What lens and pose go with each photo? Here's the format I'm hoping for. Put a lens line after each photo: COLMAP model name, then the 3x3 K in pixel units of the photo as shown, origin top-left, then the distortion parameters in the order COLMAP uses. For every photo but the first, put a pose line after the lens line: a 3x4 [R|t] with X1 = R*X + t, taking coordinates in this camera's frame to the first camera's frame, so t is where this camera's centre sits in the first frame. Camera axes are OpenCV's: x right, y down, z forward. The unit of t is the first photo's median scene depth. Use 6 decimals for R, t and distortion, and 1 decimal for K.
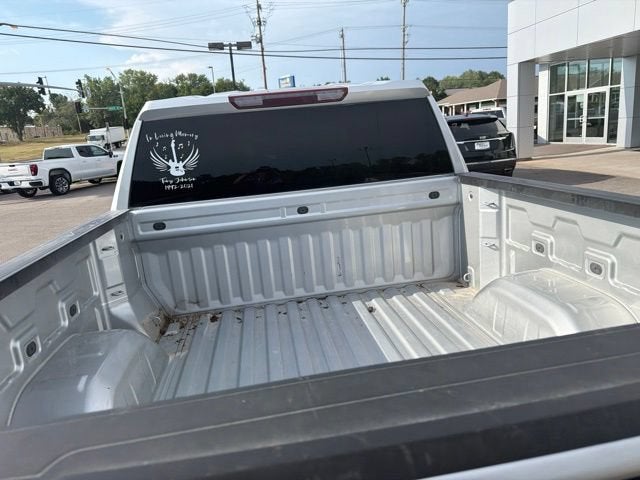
lens RADIAL K [[459.1, 0, 320.2], [0, 459.1, 239.0], [0, 0, 1]] dist [0.030948, -0.044877]
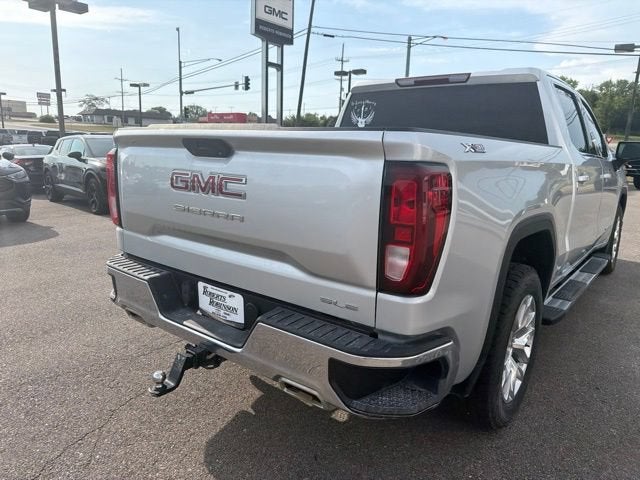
lens RADIAL K [[459.1, 0, 320.2], [0, 459.1, 239.0], [0, 0, 1]] dist [0.030948, -0.044877]
pose [[0.670430, 0.243940, -0.700726, 0.759971], [-0.252563, 0.963041, 0.093615, 0.118801], [0.697664, 0.114215, 0.707262, -0.206606]]
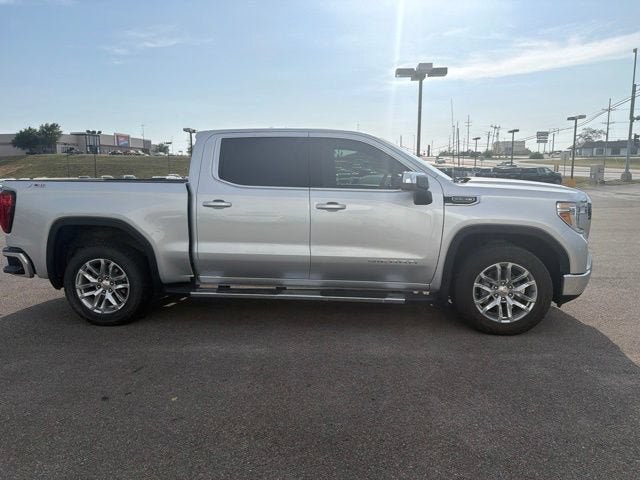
lens RADIAL K [[456.6, 0, 320.0], [0, 456.6, 240.0], [0, 0, 1]] dist [0.051457, -0.067041]
pose [[-0.263920, 0.219116, -0.939327, 1.842764], [-0.198736, 0.940606, 0.275253, -0.509979], [0.943849, 0.259322, -0.204699, 1.854954]]
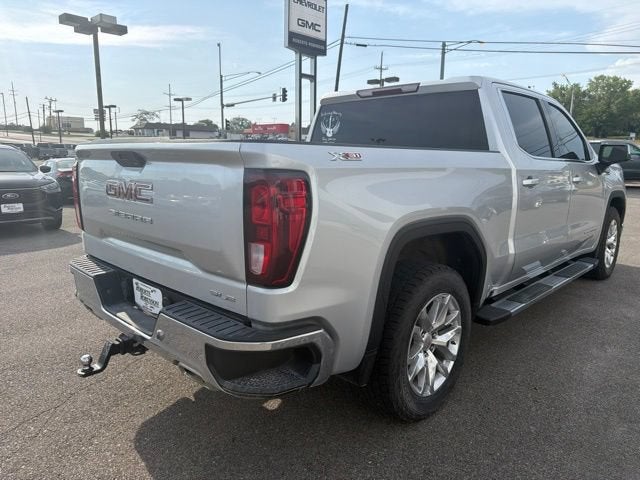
lens RADIAL K [[456.6, 0, 320.0], [0, 456.6, 240.0], [0, 0, 1]] dist [0.051457, -0.067041]
pose [[0.600458, 0.232356, -0.765154, 0.972750], [-0.242404, 0.964721, 0.102731, 0.063875], [0.762030, 0.123791, 0.635599, -0.075631]]
